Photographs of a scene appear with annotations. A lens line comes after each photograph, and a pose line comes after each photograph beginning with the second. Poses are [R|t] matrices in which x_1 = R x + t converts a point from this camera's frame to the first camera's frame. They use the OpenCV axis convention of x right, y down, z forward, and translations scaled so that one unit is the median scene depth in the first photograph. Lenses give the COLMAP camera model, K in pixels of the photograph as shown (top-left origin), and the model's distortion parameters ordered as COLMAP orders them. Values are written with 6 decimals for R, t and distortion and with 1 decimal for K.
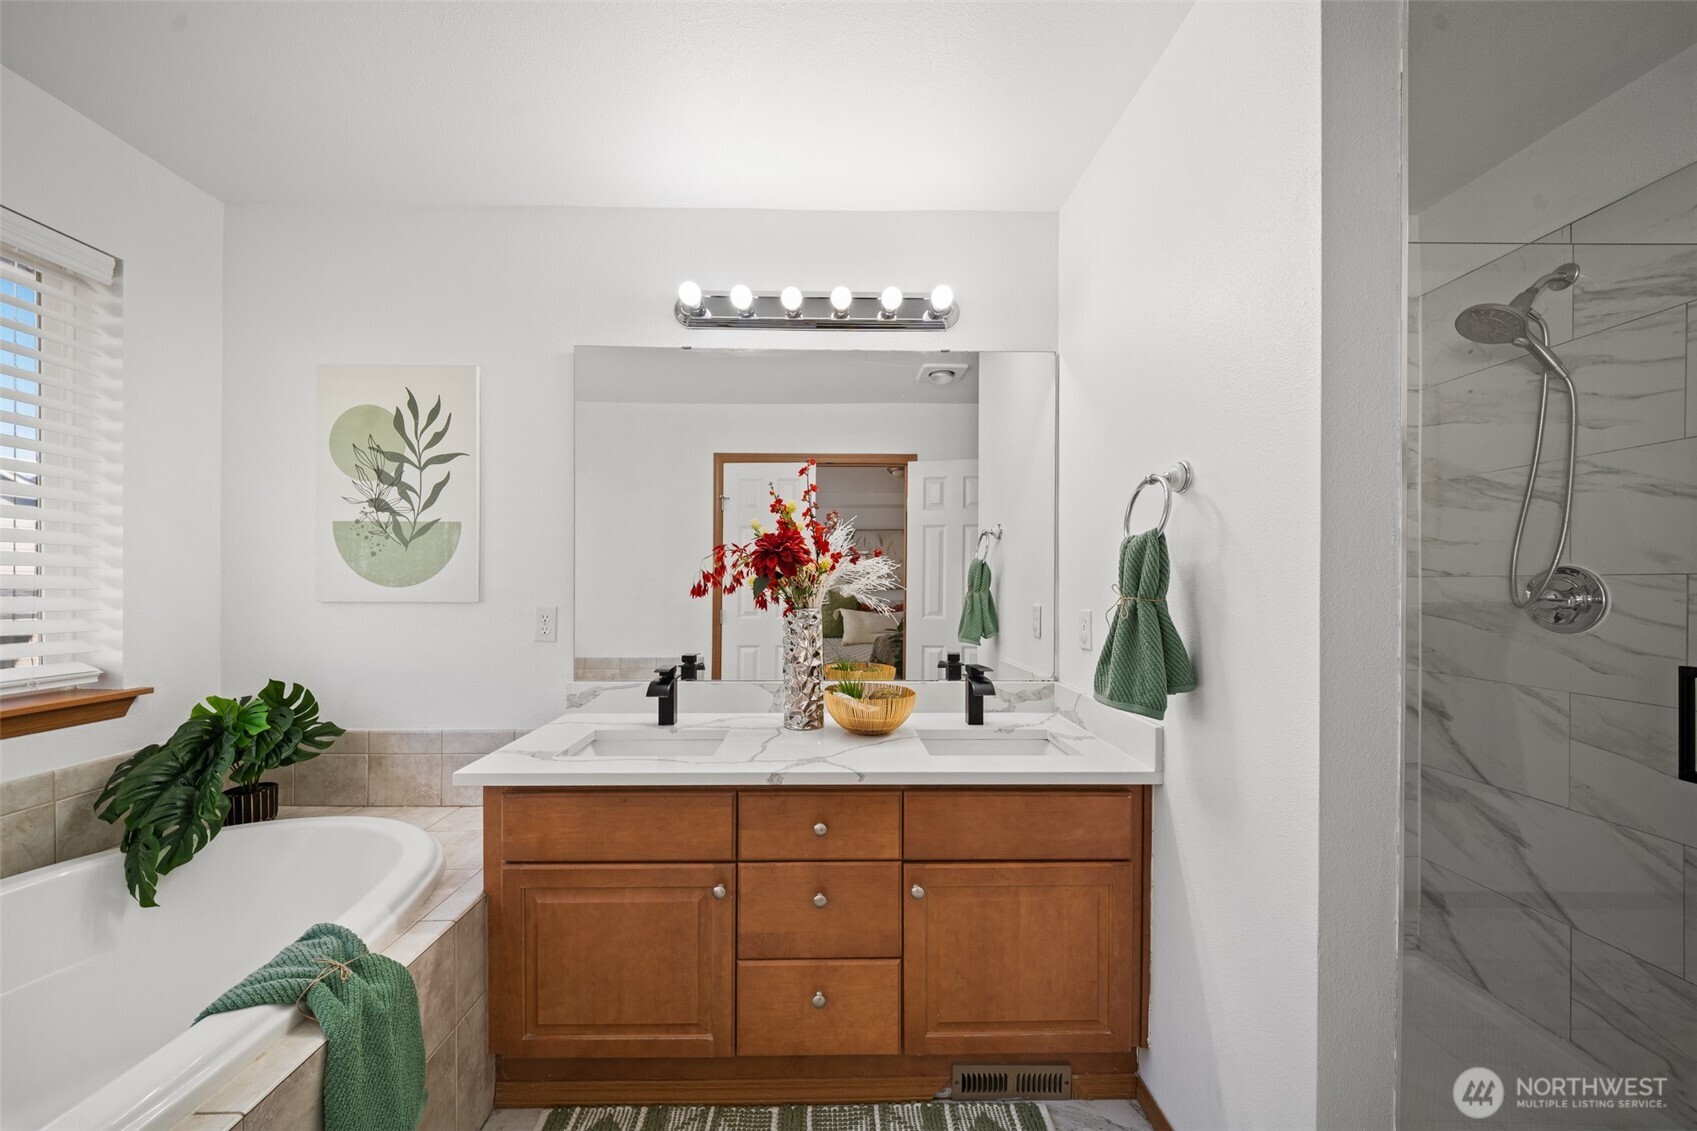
lens RADIAL K [[595.3, 0, 837.9], [0, 595.3, 573.1], [0, 0, 1]] dist [0.016880, -0.007634]
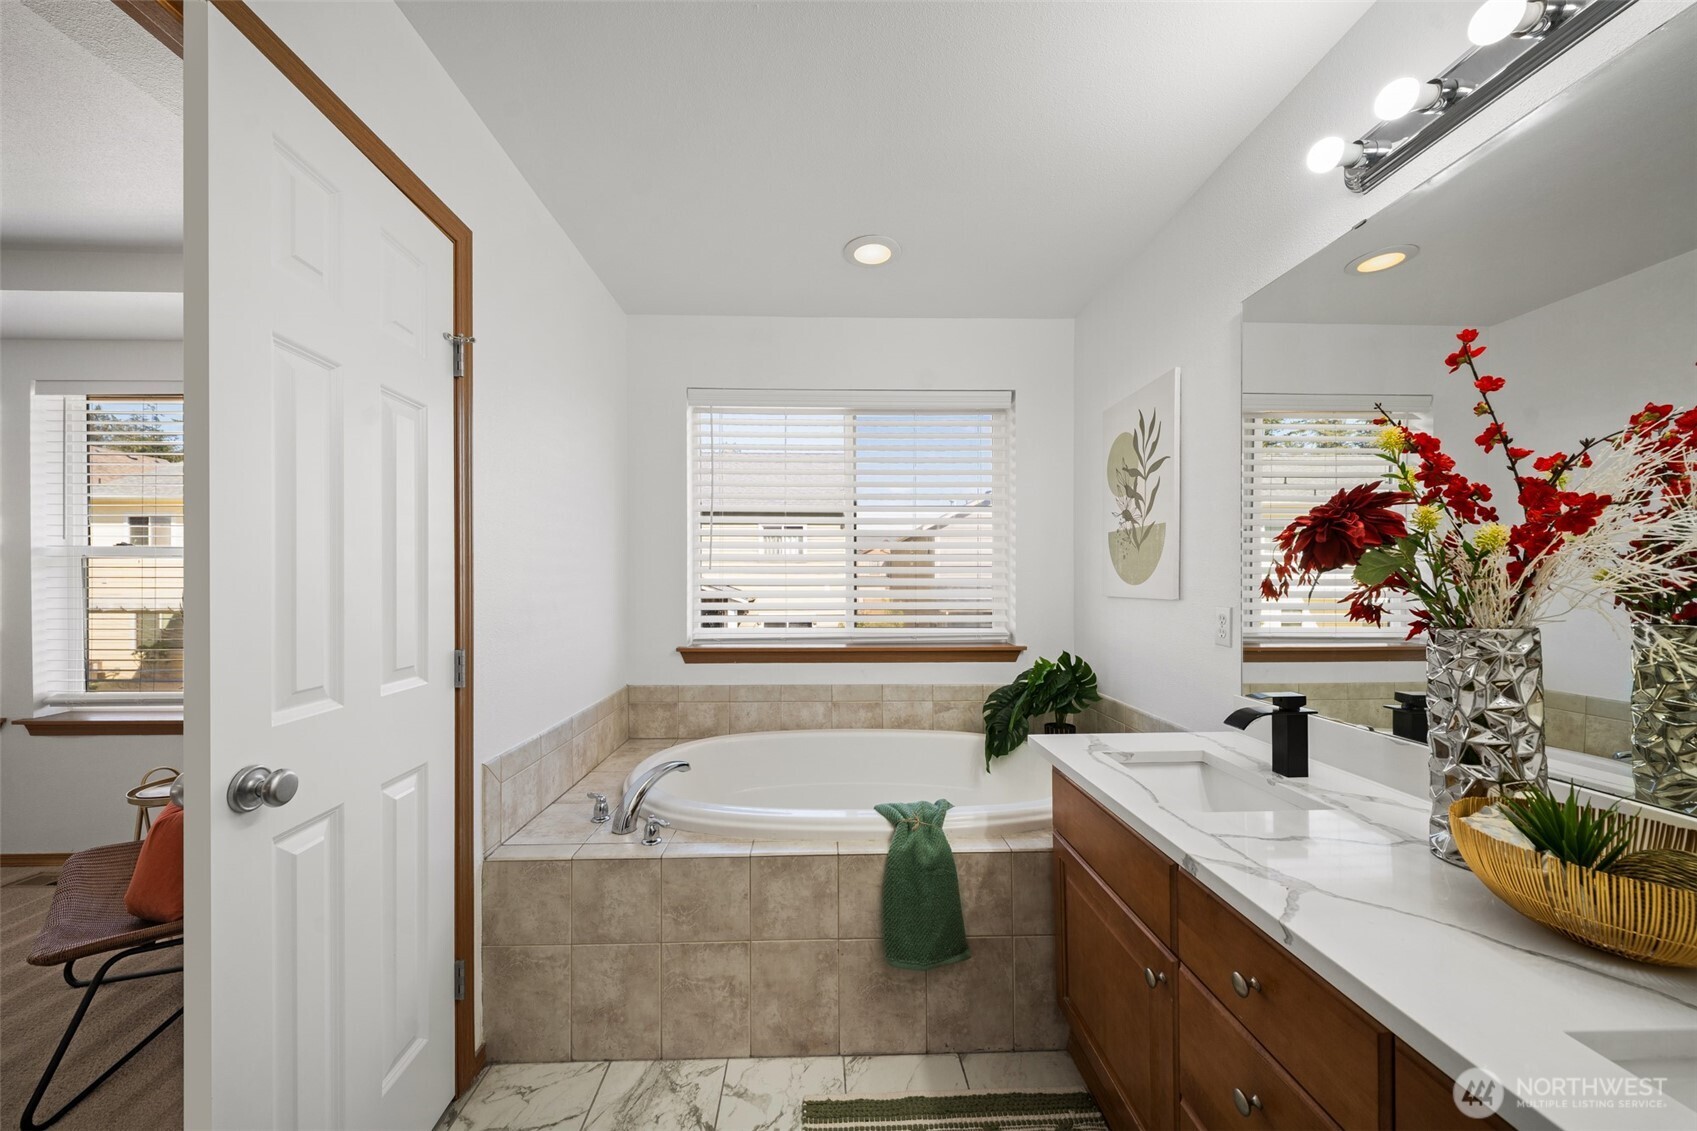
lens RADIAL K [[595.3, 0, 837.9], [0, 595.3, 573.1], [0, 0, 1]] dist [0.016880, -0.007634]
pose [[0.009901, -0.019930, -0.999752, 0.473689], [0.018756, 0.999629, -0.019742, 0.014735], [0.999775, -0.018556, 0.010271, 0.486313]]
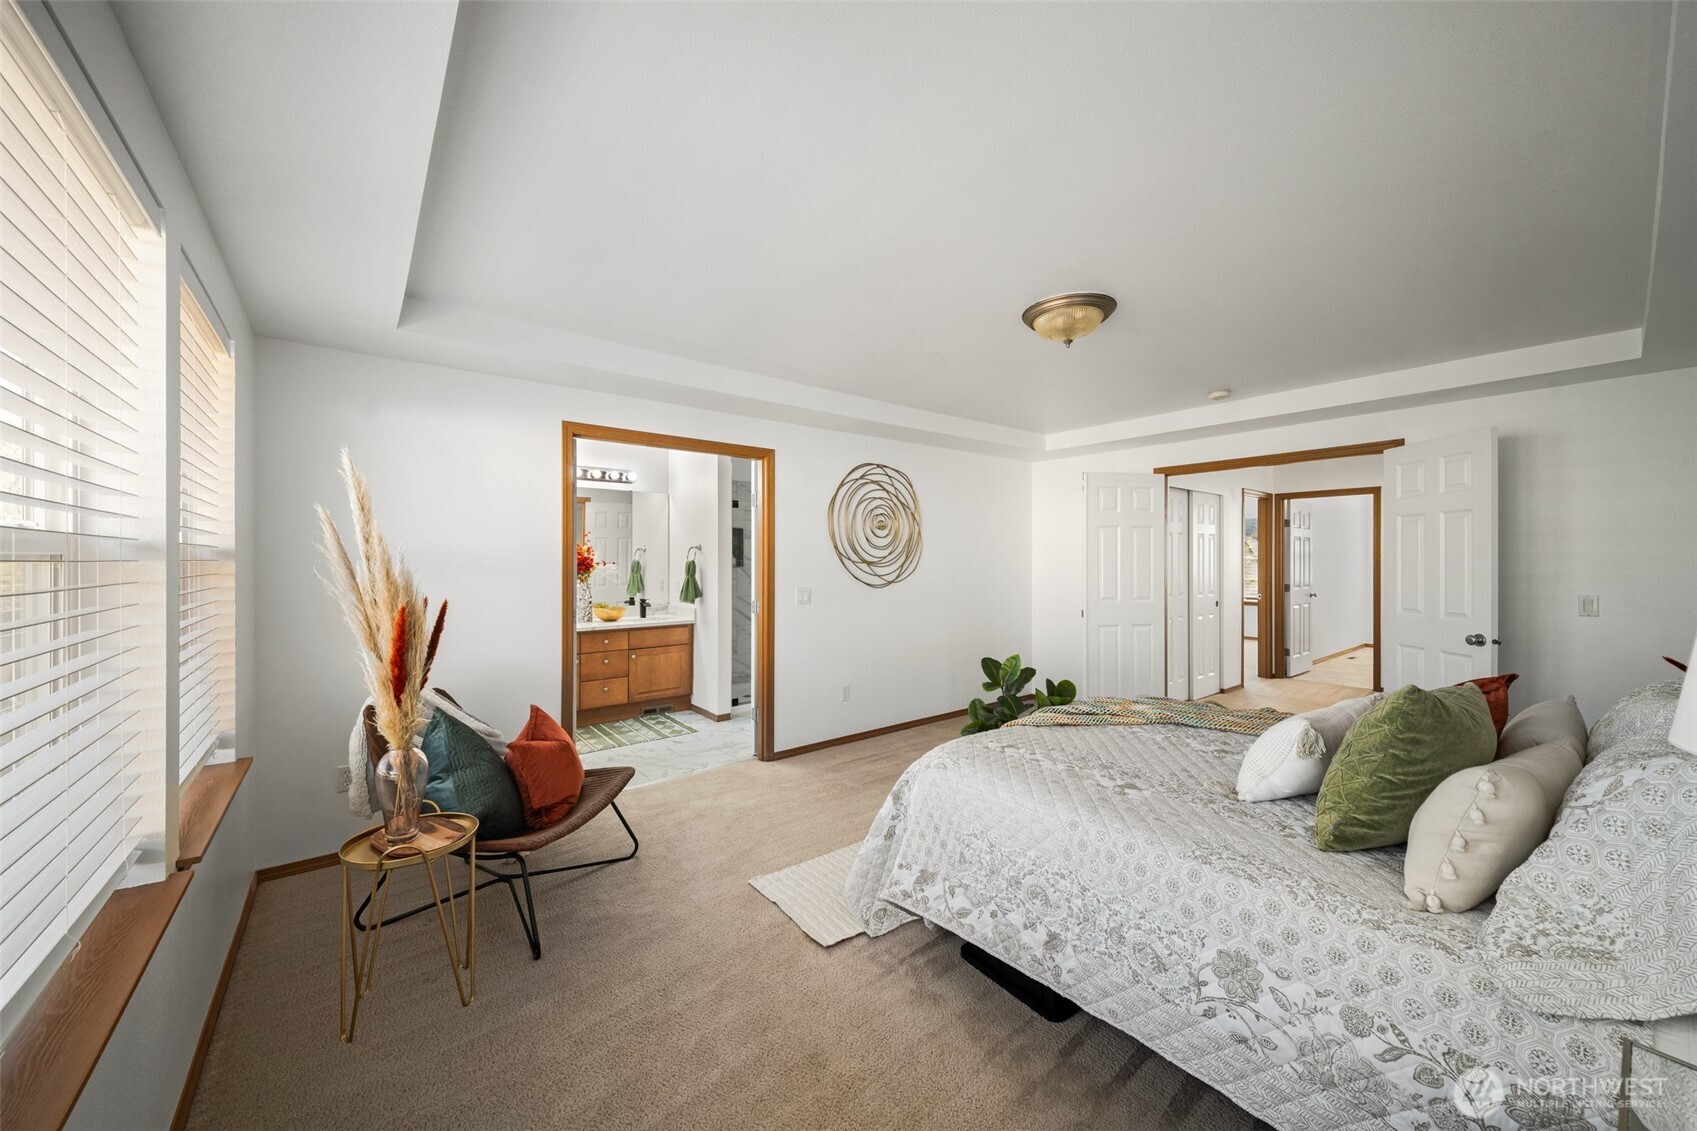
lens RADIAL K [[595.3, 0, 837.9], [0, 595.3, 573.1], [0, 0, 1]] dist [0.016880, -0.007634]
pose [[0.796622, -0.016534, 0.604252, -0.904132], [-0.009673, 0.999149, 0.040092, -0.118250], [-0.604401, -0.037783, 0.795784, -2.240541]]
